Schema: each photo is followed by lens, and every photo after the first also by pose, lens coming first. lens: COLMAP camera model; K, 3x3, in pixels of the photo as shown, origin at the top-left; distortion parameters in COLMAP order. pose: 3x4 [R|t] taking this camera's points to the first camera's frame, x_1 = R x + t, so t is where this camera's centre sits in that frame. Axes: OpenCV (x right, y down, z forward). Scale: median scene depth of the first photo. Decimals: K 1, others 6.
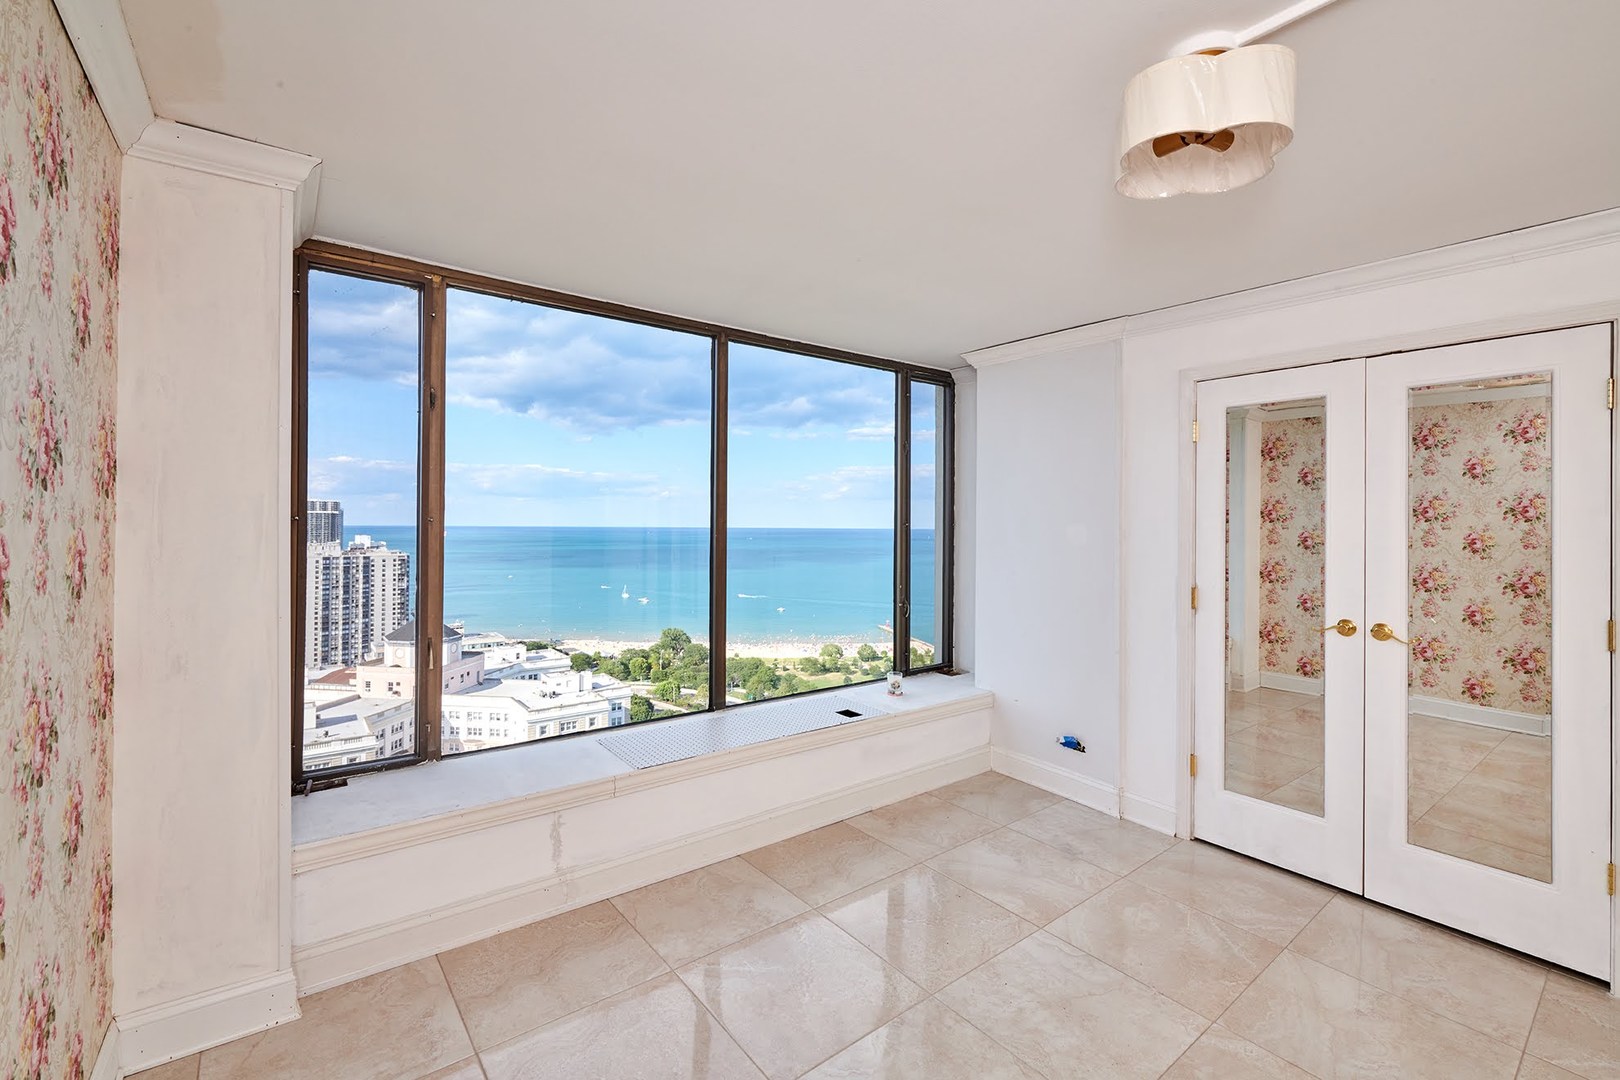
lens RADIAL K [[695.5, 0, 810.8], [0, 695.5, 524.0], [0, 0, 1]] dist [-0.000557, 0.000095]
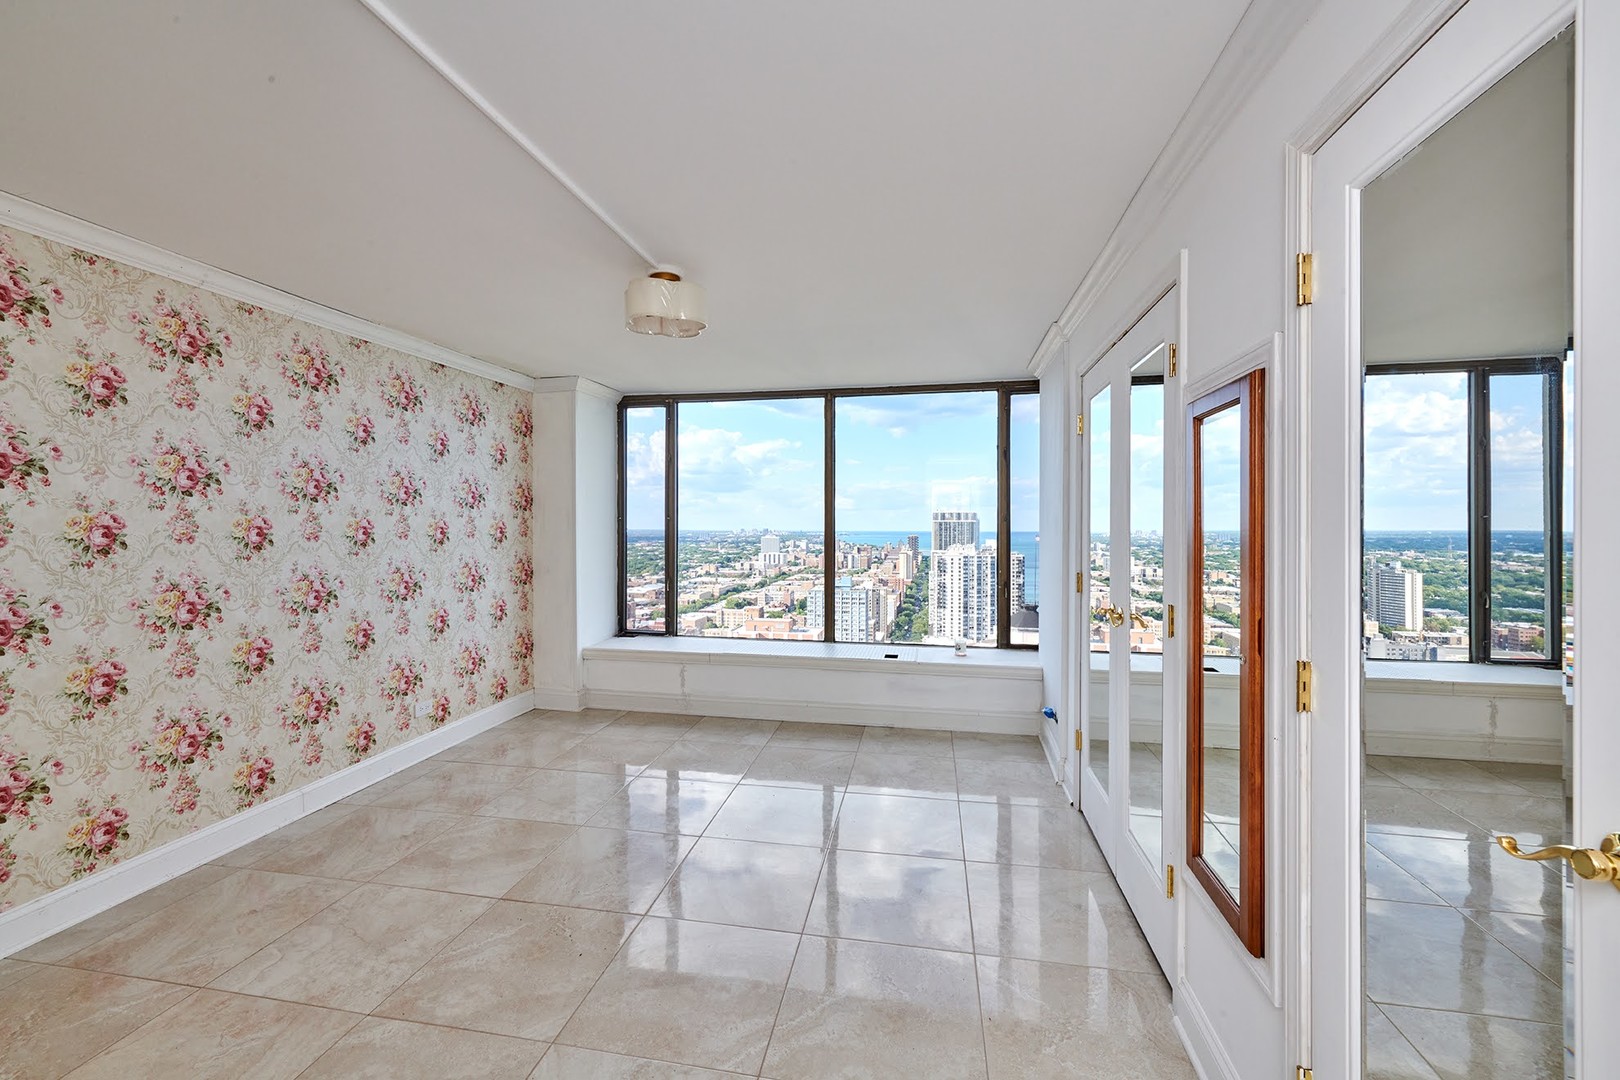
lens RADIAL K [[643.5, 0, 810.7], [0, 643.5, 532.0], [0, 0, 1]] dist [0.001793, 0.000398]
pose [[0.659181, -0.000517, -0.751984, 0.903201], [0.003045, 0.999993, 0.001982, 0.025101], [0.751978, -0.003596, 0.659178, 0.045178]]
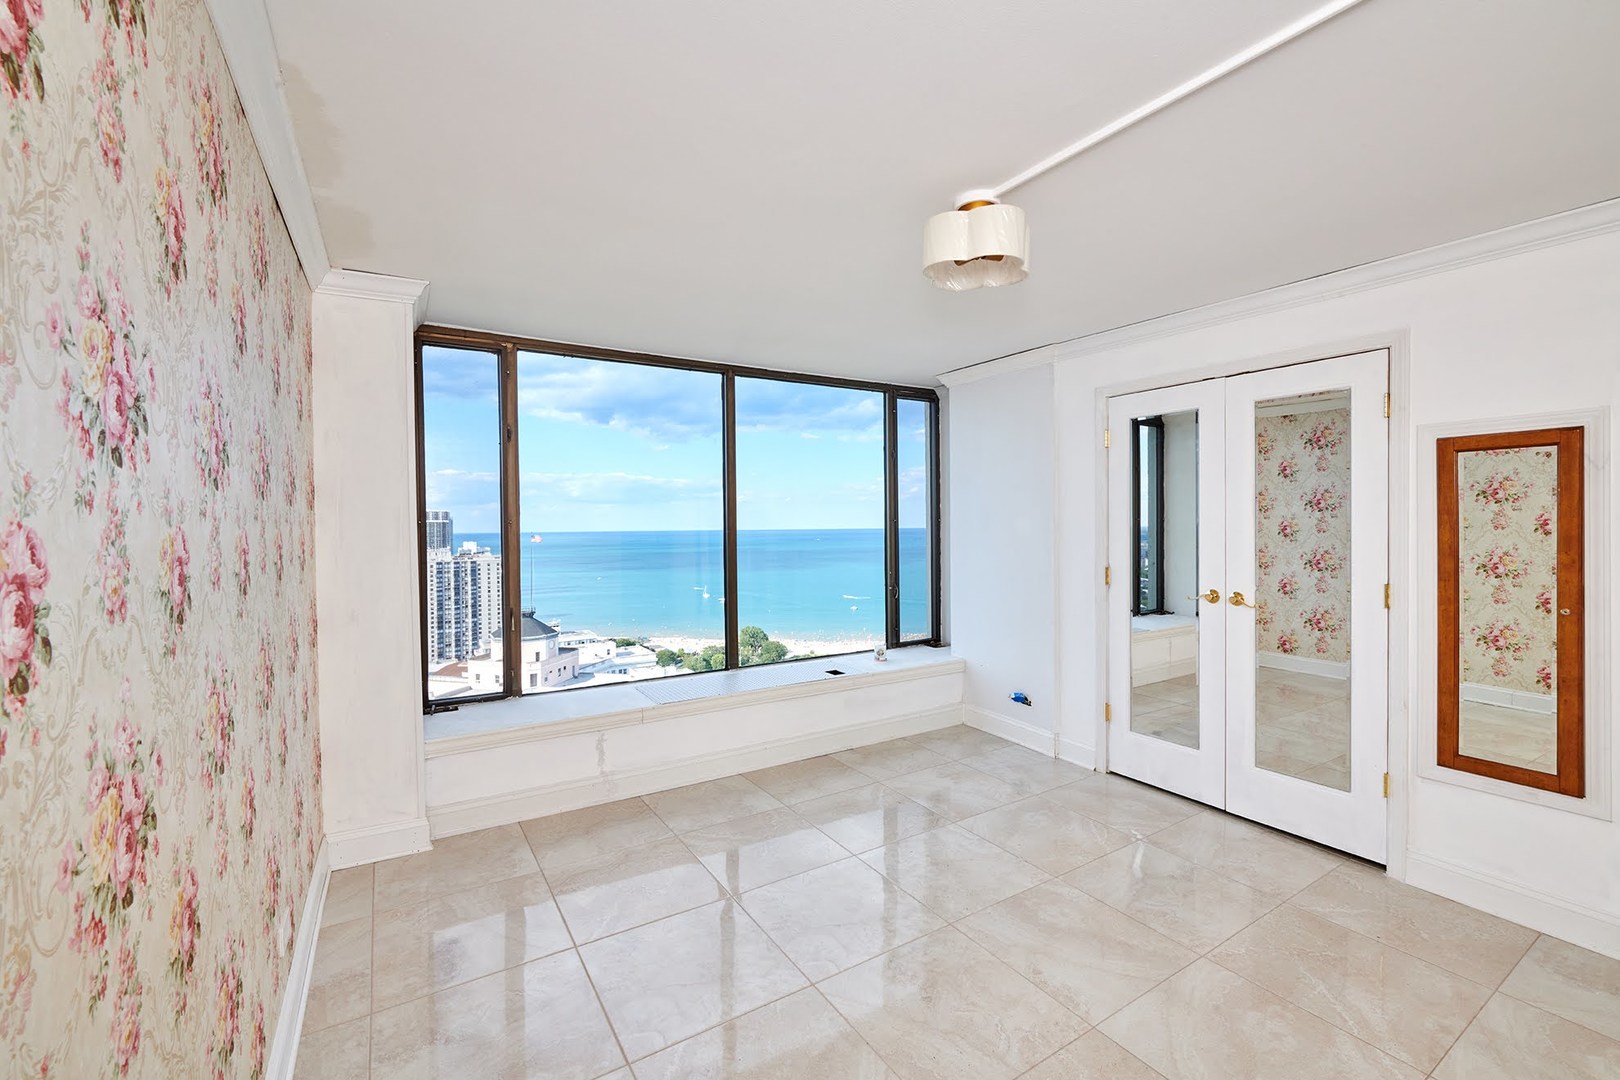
lens RADIAL K [[678.4, 0, 810.7], [0, 678.4, 538.8], [0, 0, 1]] dist [-0.004126, -0.000941]
pose [[0.994240, -0.015384, -0.106070, 0.143682], [0.017565, 0.999653, 0.019651, 0.008327], [0.105730, -0.021401, 0.994165, -0.208226]]
